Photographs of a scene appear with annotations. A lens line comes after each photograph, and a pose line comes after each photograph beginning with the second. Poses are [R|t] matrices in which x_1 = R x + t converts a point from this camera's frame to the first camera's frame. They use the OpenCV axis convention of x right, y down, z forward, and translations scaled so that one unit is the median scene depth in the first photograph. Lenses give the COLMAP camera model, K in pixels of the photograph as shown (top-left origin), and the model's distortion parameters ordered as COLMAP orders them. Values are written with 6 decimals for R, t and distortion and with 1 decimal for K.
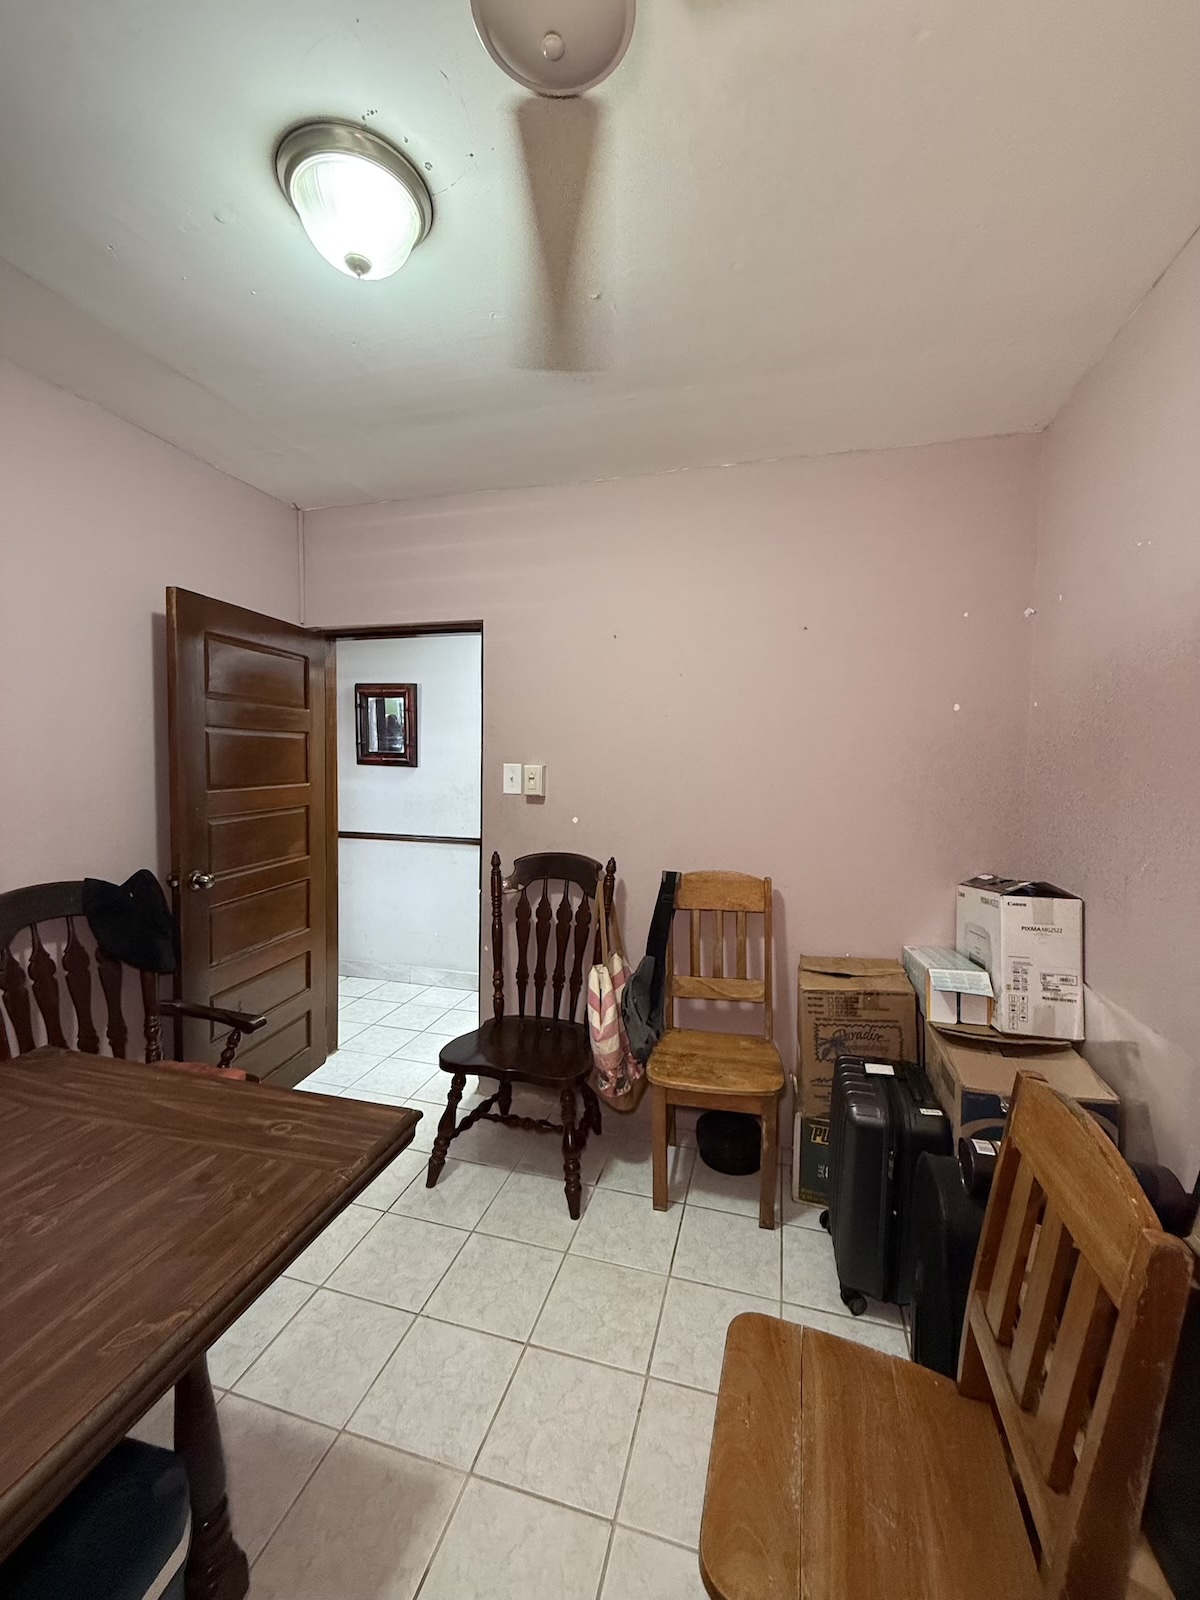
lens RADIAL K [[639.4, 0, 601.5], [0, 639.4, 791.3], [0, 0, 1]] dist [0.002748, 0.000207]
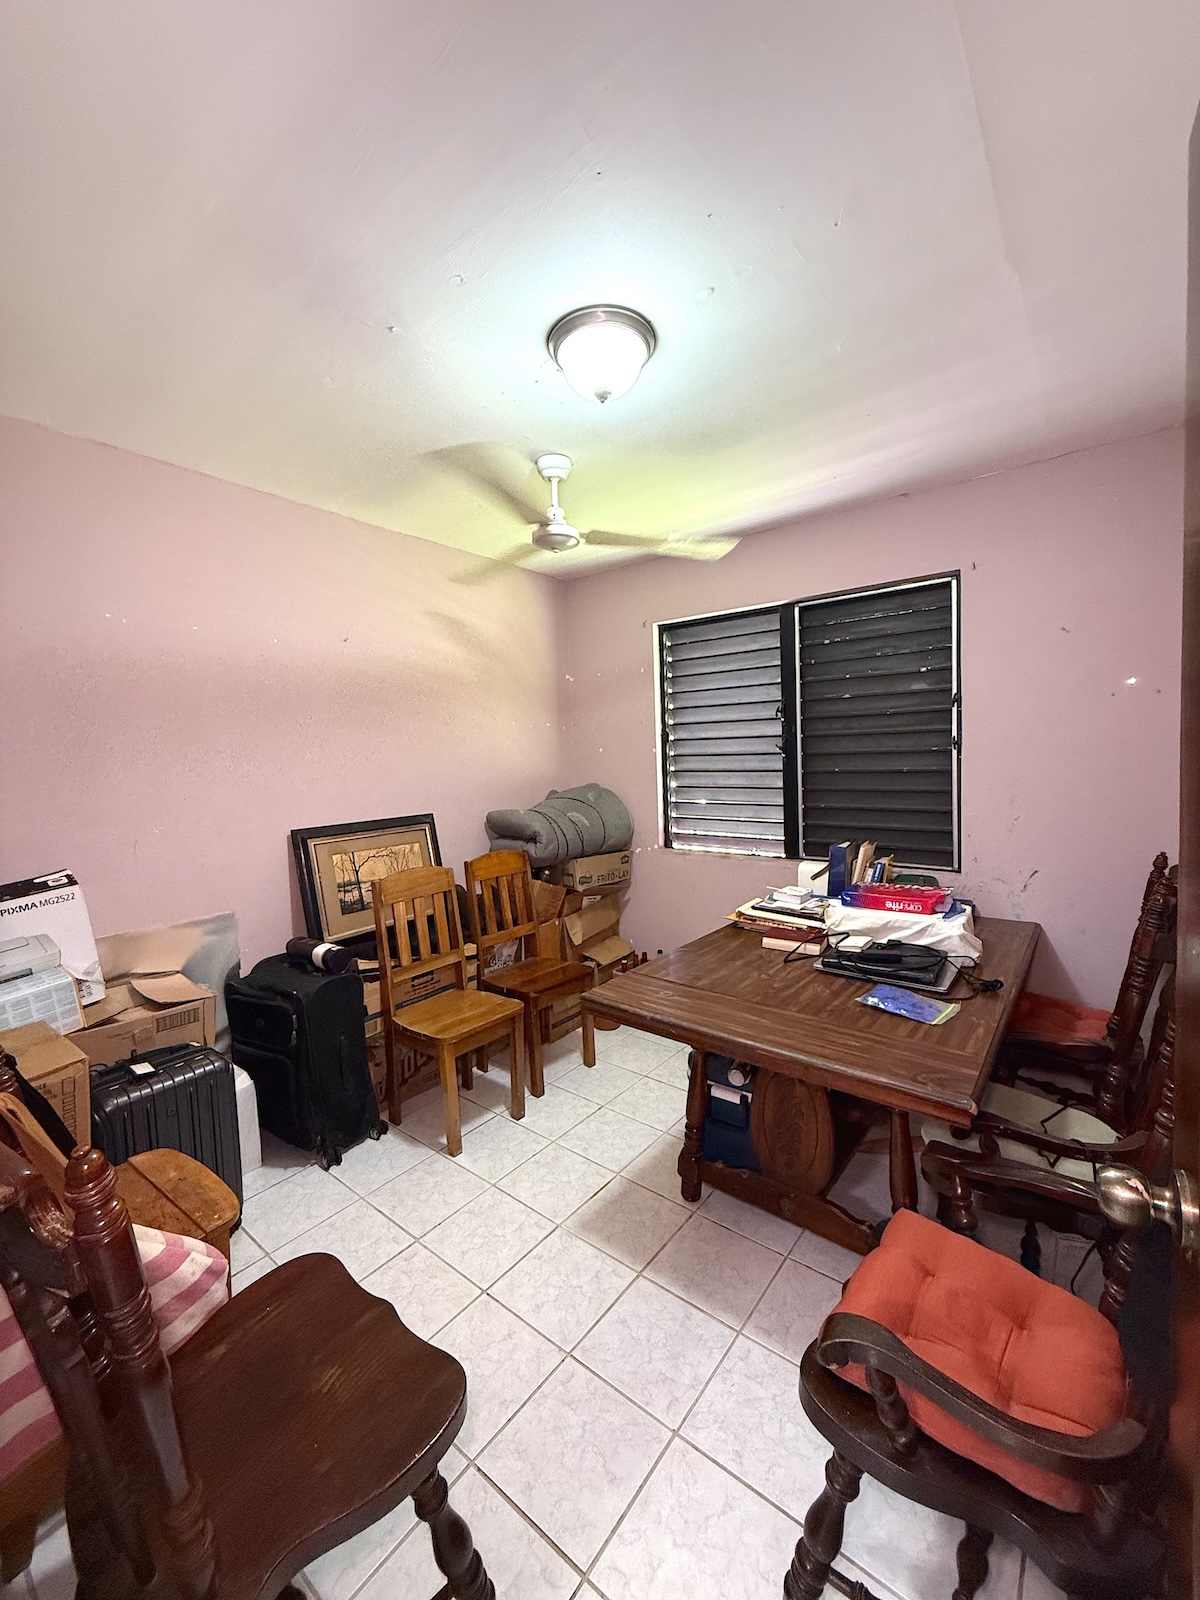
lens RADIAL K [[639.4, 0, 601.5], [0, 639.4, 791.3], [0, 0, 1]] dist [0.002748, 0.000207]
pose [[-0.923079, -0.003959, 0.384590, -0.935224], [0.037573, 0.994236, 0.100415, -0.120250], [-0.382771, 0.107141, -0.917610, 2.388263]]
